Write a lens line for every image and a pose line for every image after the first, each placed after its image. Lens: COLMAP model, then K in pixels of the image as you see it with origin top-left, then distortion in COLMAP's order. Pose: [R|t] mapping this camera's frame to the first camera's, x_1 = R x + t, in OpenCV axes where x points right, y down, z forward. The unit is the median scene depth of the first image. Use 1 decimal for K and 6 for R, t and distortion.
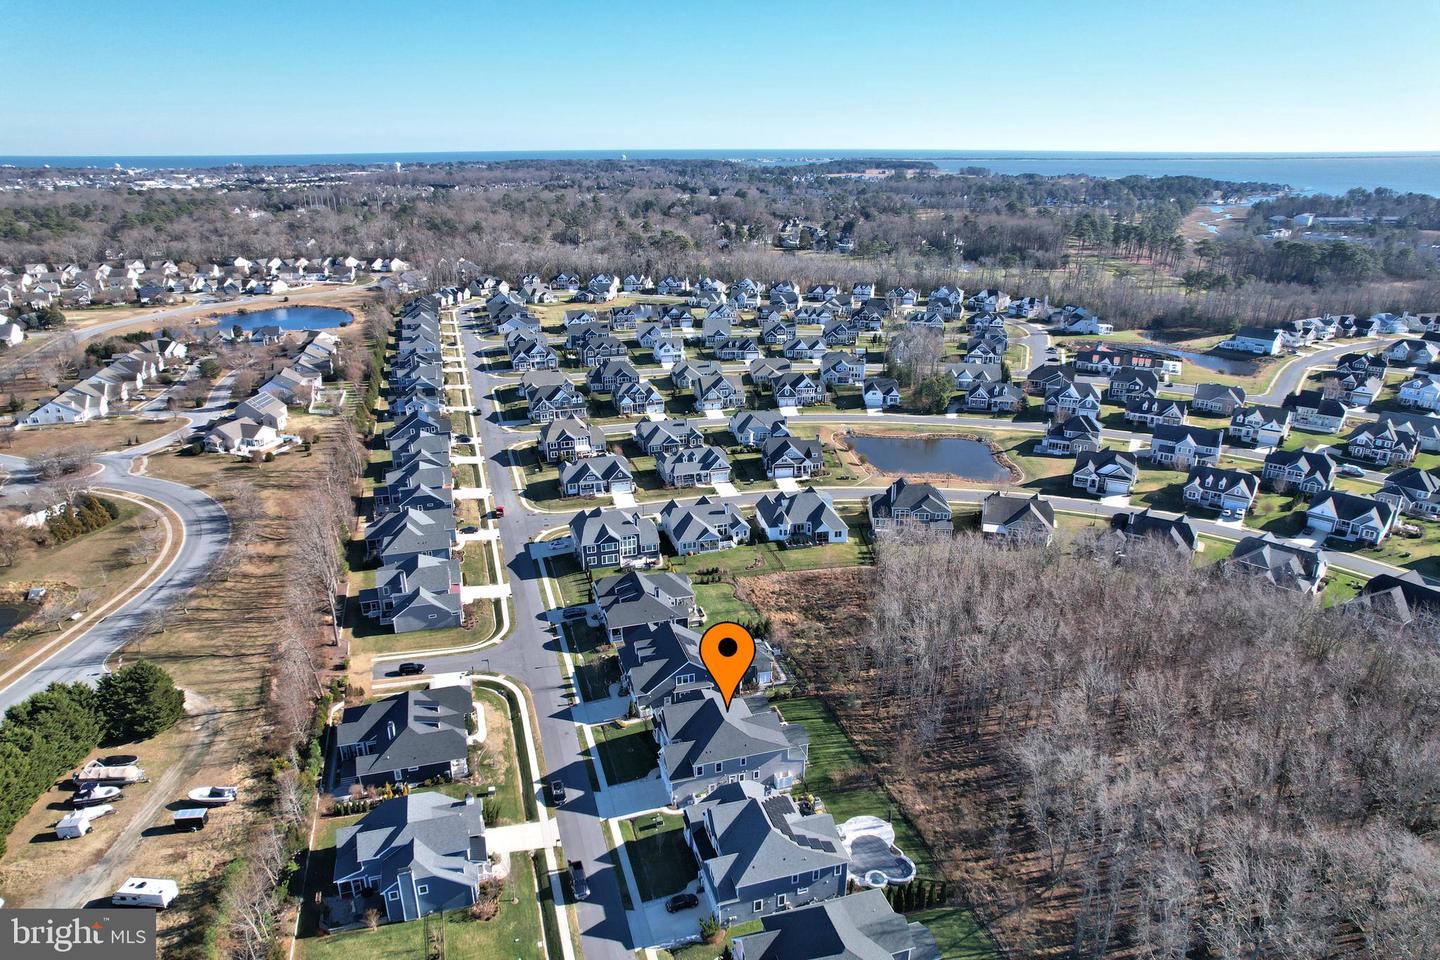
lens RADIAL K [[919.1, 0, 715.1], [0, 919.1, 487.1], [0, 0, 1]] dist [-0.069737, 0.060837]
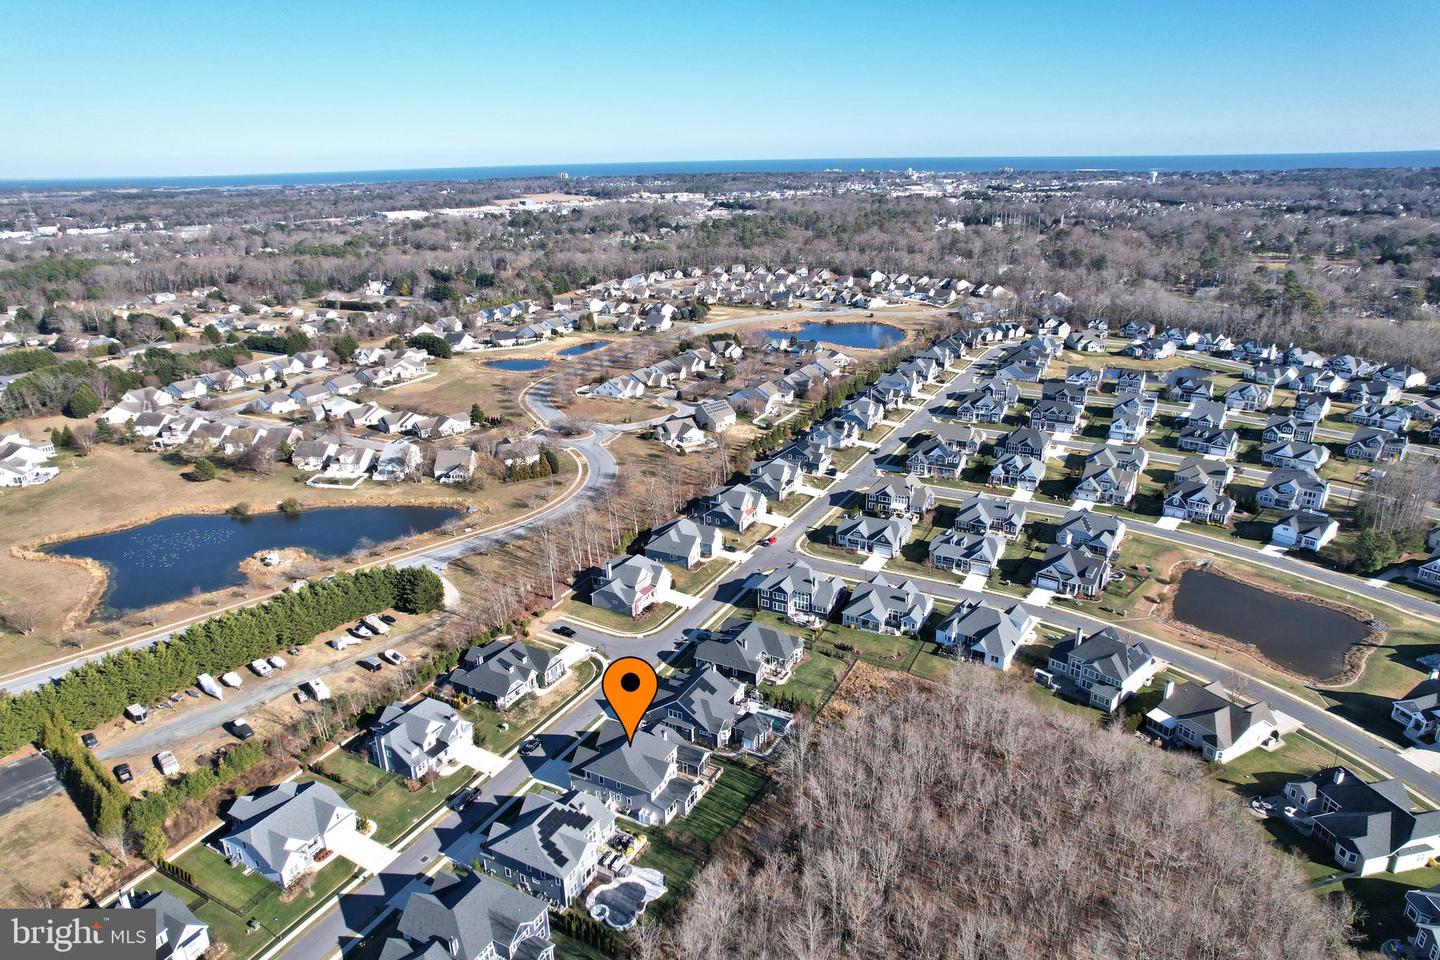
lens RADIAL K [[919.1, 0, 715.1], [0, 919.1, 487.1], [0, 0, 1]] dist [-0.069737, 0.060837]
pose [[0.708884, 0.231736, -0.666170, 0.423176], [-0.232387, 0.968486, 0.089612, -0.113896], [0.665943, 0.091285, 0.740397, 0.070453]]
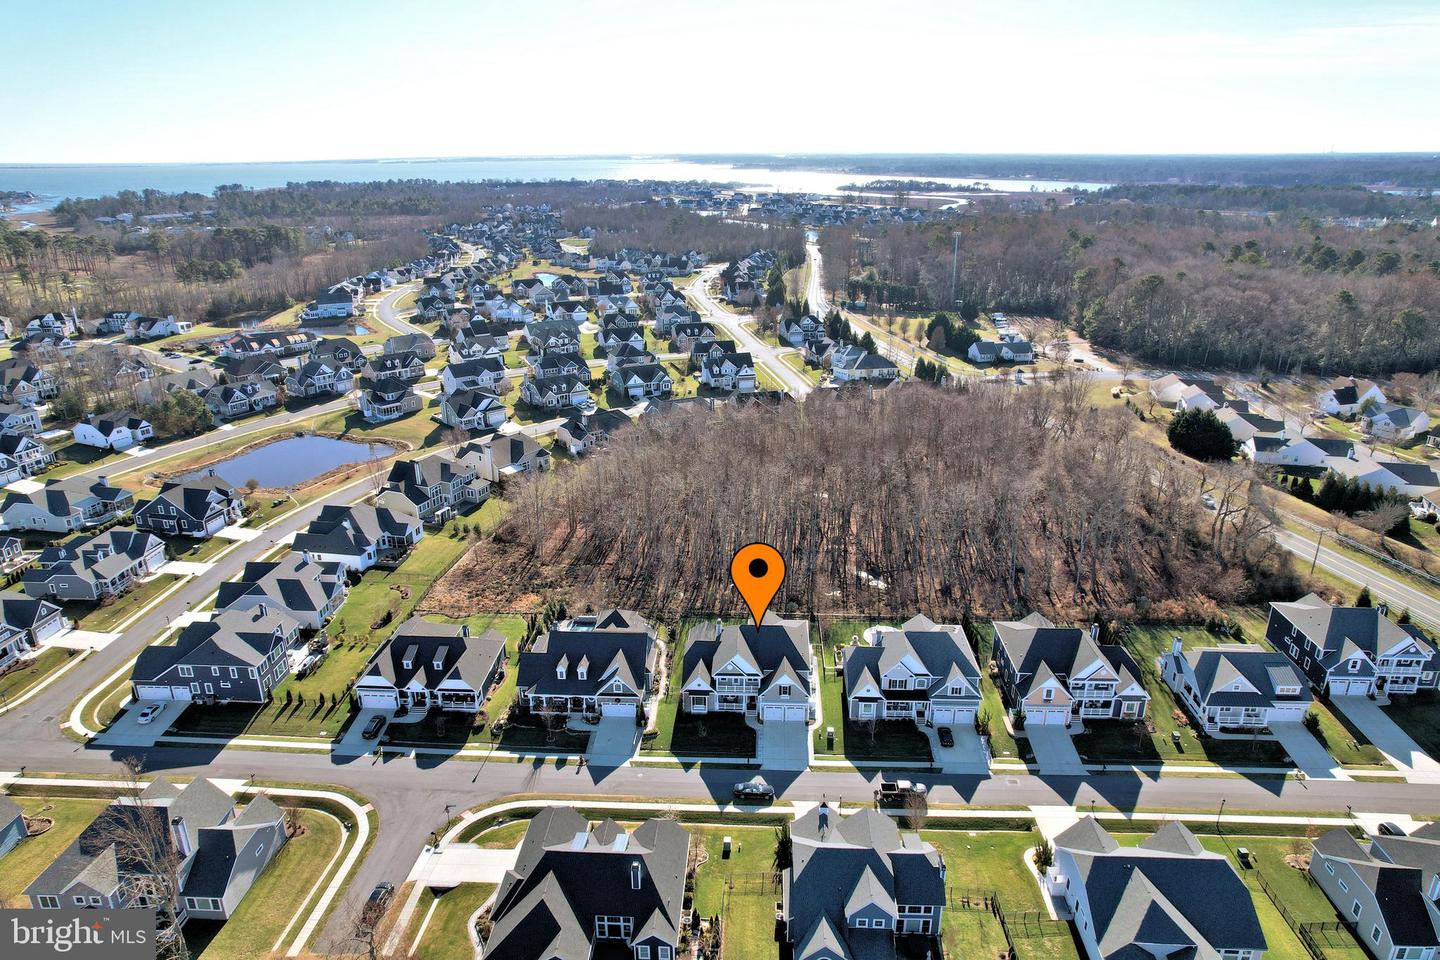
lens RADIAL K [[919.1, 0, 715.1], [0, 919.1, 487.1], [0, 0, 1]] dist [-0.069737, 0.060837]
pose [[0.336906, -0.326545, 0.883098, -0.429038], [0.337542, 0.917476, 0.210483, -0.061021], [-0.878954, 0.227170, 0.419326, 0.306655]]
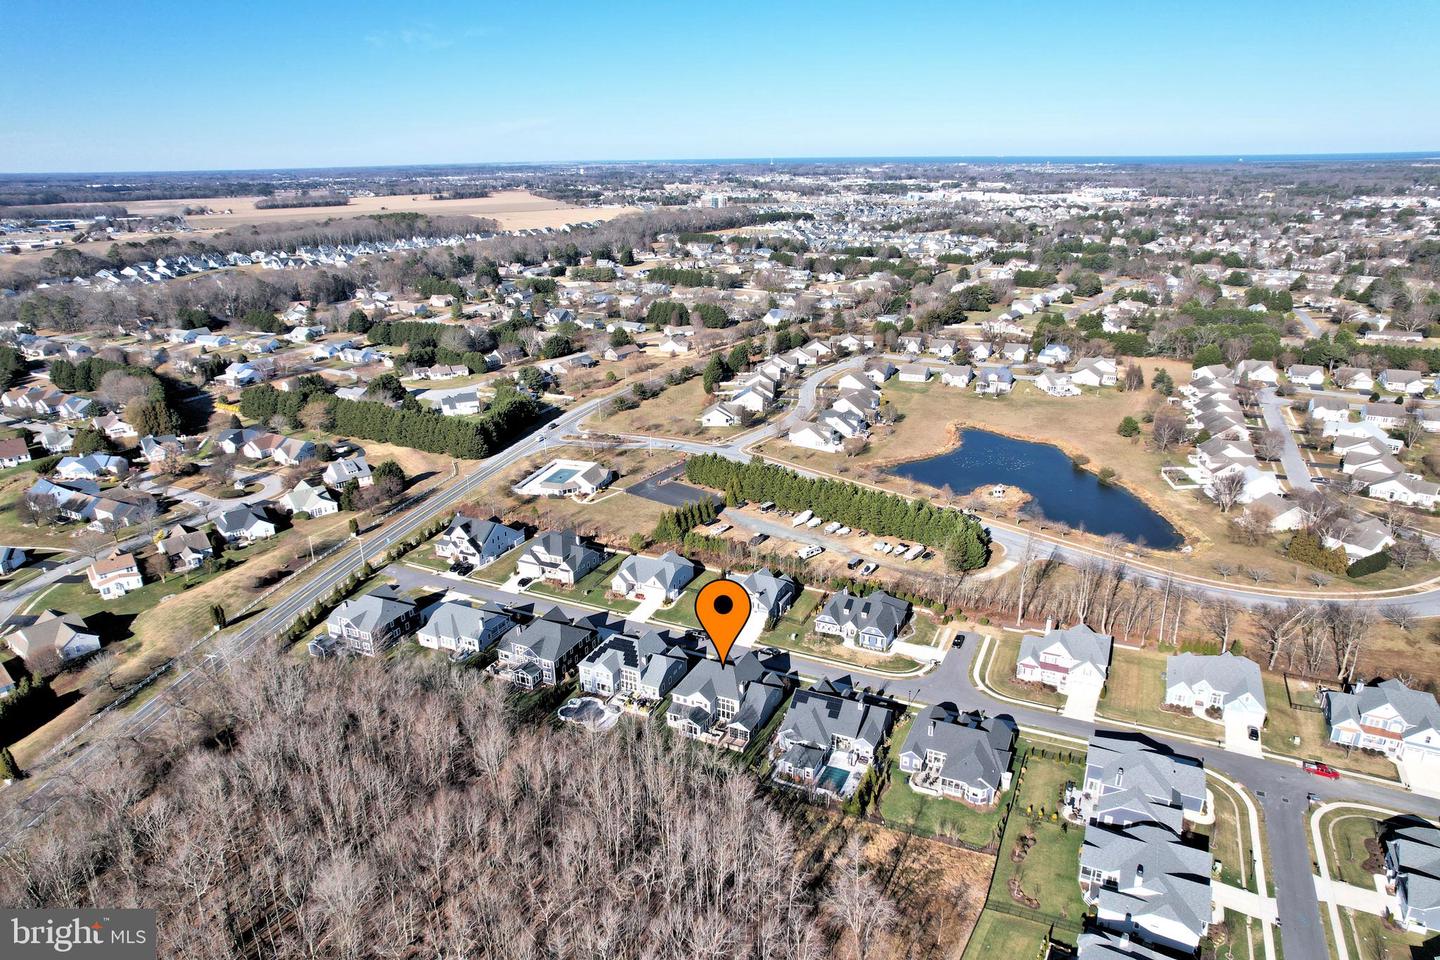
lens RADIAL K [[919.1, 0, 715.1], [0, 919.1, 487.1], [0, 0, 1]] dist [-0.069737, 0.060837]
pose [[-0.670355, 0.267888, -0.691997, 0.466846], [-0.245755, 0.799780, 0.547683, -0.380724], [0.700163, 0.537203, -0.470302, 0.775865]]
